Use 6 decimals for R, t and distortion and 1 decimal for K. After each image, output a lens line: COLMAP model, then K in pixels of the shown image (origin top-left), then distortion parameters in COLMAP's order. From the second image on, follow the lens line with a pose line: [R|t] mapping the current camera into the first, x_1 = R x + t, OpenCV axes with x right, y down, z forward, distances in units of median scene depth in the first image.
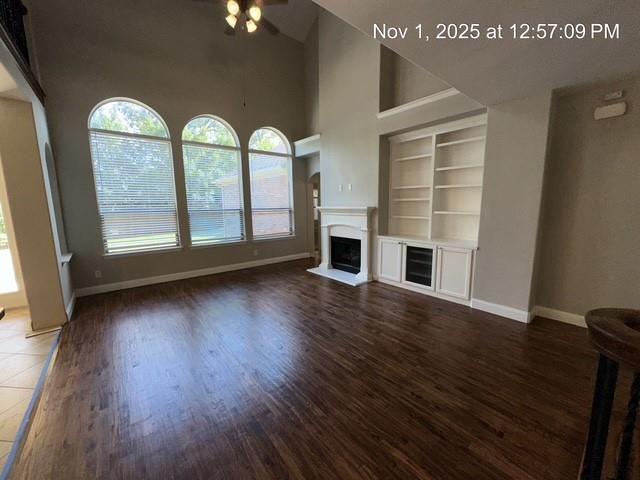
lens RADIAL K [[253.8, 0, 322.8], [0, 253.8, 240.4], [0, 0, 1]] dist [-0.003033, 0.000266]
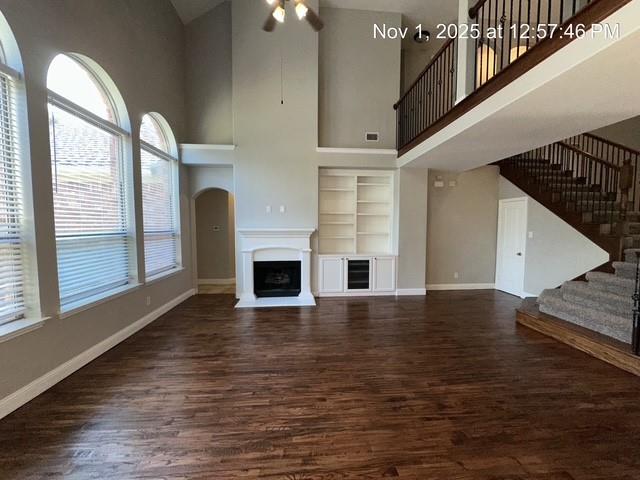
lens RADIAL K [[253.8, 0, 320.3], [0, 253.8, 239.4], [0, 0, 1]] dist [-0.003033, 0.000266]
pose [[0.576727, -0.033122, 0.816265, -0.695602], [0.108697, 0.993405, -0.036489, -0.045958], [-0.809673, 0.109770, 0.576524, 0.367467]]
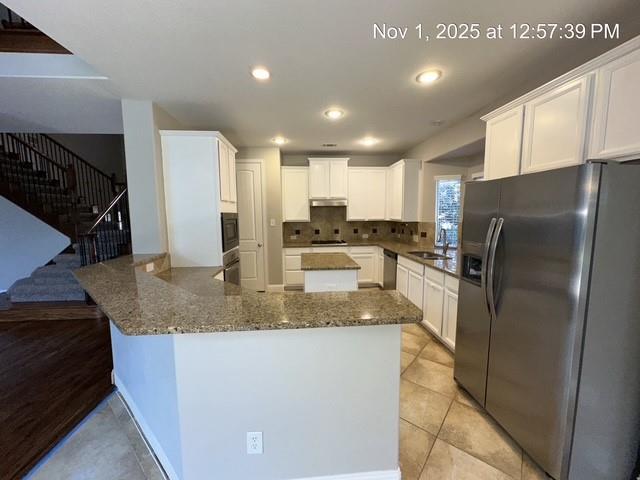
lens RADIAL K [[253.8, 0, 321.3], [0, 253.8, 239.1], [0, 0, 1]] dist [-0.003033, 0.000266]
pose [[-0.816829, -0.038469, 0.575596, -0.909759], [0.106081, 0.970743, 0.215418, -0.037076], [-0.567043, 0.237019, -0.788850, 0.319343]]
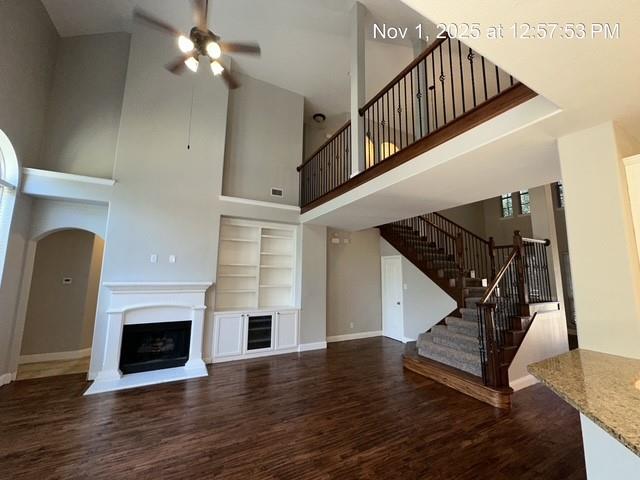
lens RADIAL K [[253.8, 0, 319.6], [0, 253.8, 239.6], [0, 0, 1]] dist [-0.003033, 0.000266]
pose [[0.215504, 0.146953, 0.965382, -0.688891], [0.126509, 0.976079, -0.176822, -0.069584], [-0.968274, 0.160236, 0.191758, 0.400950]]
